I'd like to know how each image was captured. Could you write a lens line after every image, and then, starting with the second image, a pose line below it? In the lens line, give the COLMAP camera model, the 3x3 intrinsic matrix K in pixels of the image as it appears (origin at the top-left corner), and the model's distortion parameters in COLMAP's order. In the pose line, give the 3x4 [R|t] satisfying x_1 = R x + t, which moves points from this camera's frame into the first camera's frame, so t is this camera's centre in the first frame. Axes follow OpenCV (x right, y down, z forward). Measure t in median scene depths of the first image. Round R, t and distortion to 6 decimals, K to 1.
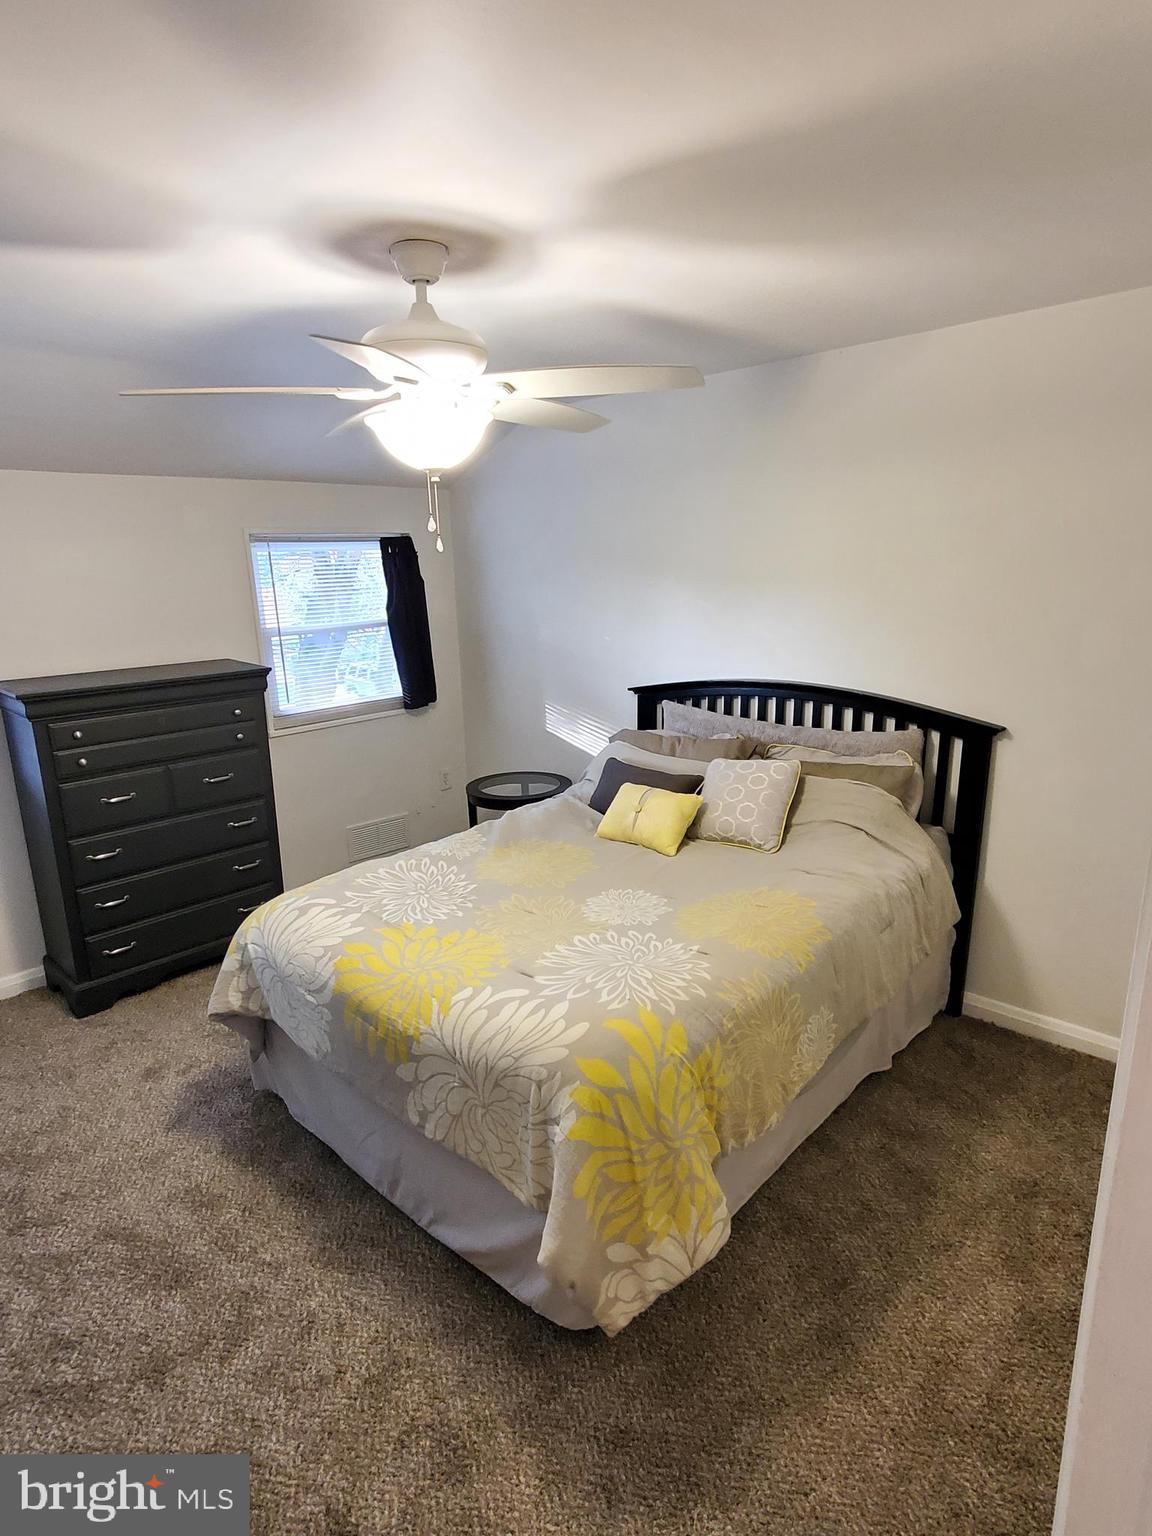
lens RADIAL K [[842.0, 0, 576.0], [0, 842.0, 768.0], [0, 0, 1]] dist [-0.001319, -0.000088]
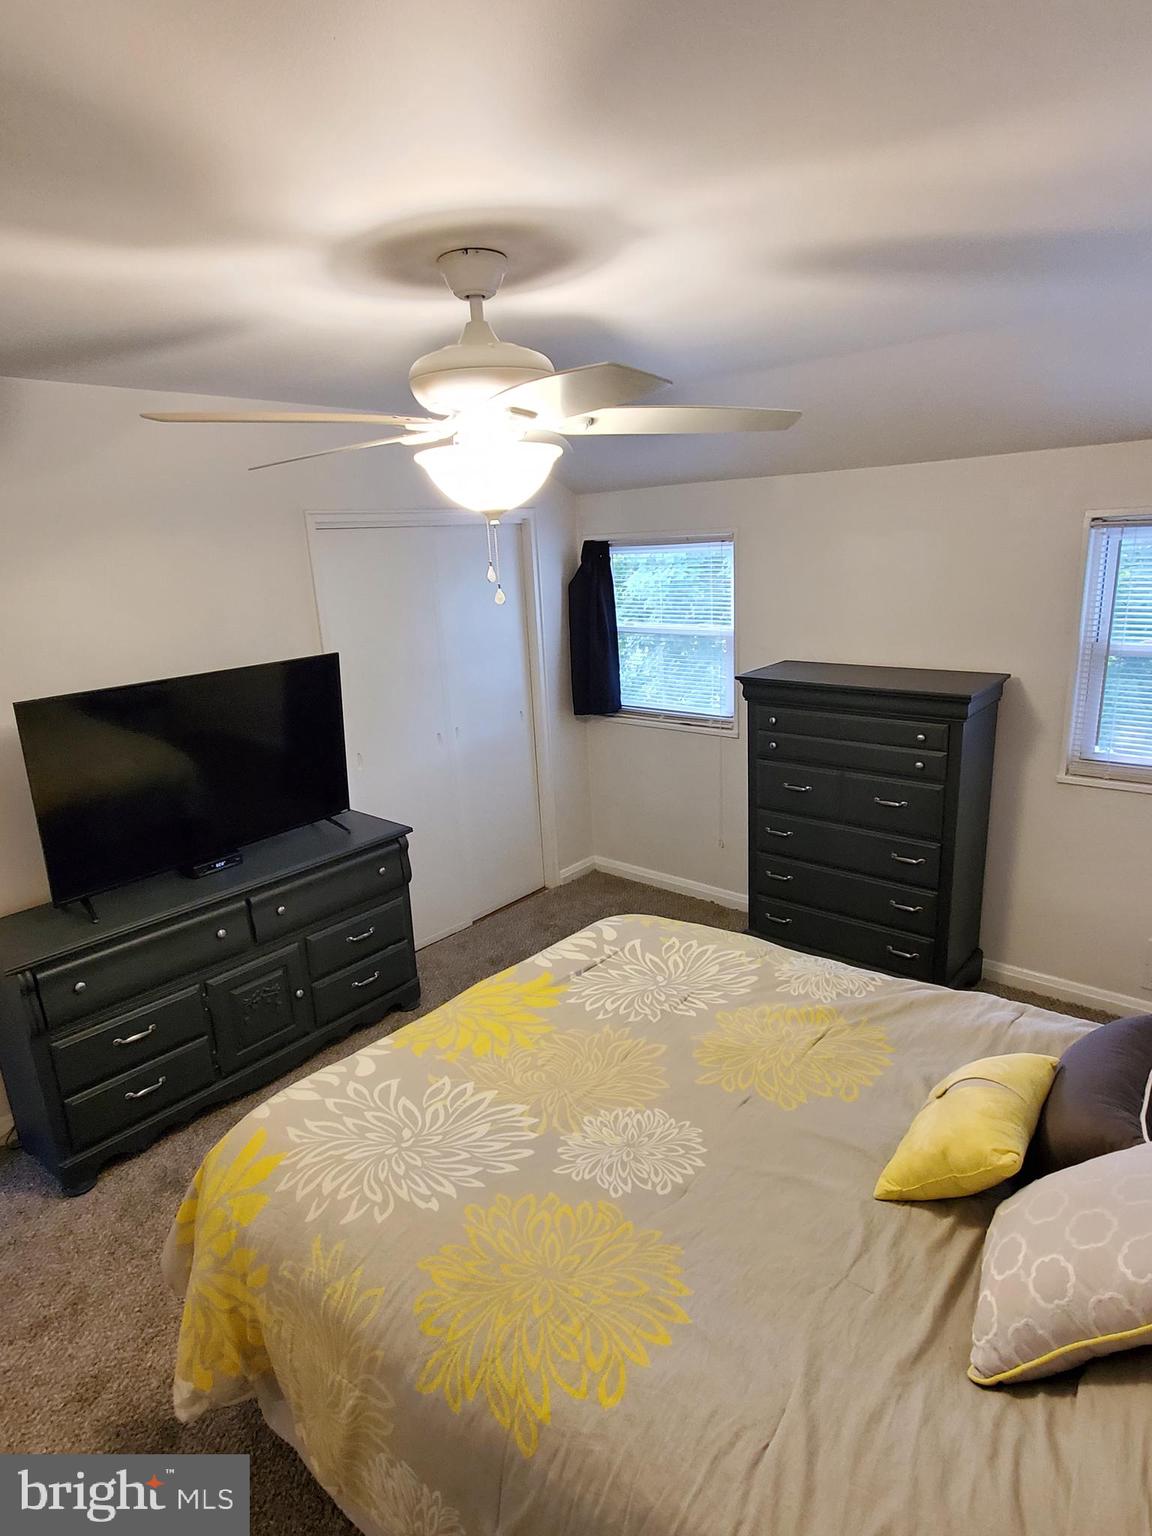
lens RADIAL K [[842.0, 0, 576.0], [0, 842.0, 768.0], [0, 0, 1]] dist [-0.001319, -0.000088]
pose [[0.072248, 0.271596, -0.959696, 0.596670], [-0.199216, 0.946751, 0.252935, -0.269365], [0.977289, 0.172913, 0.122507, 0.812219]]
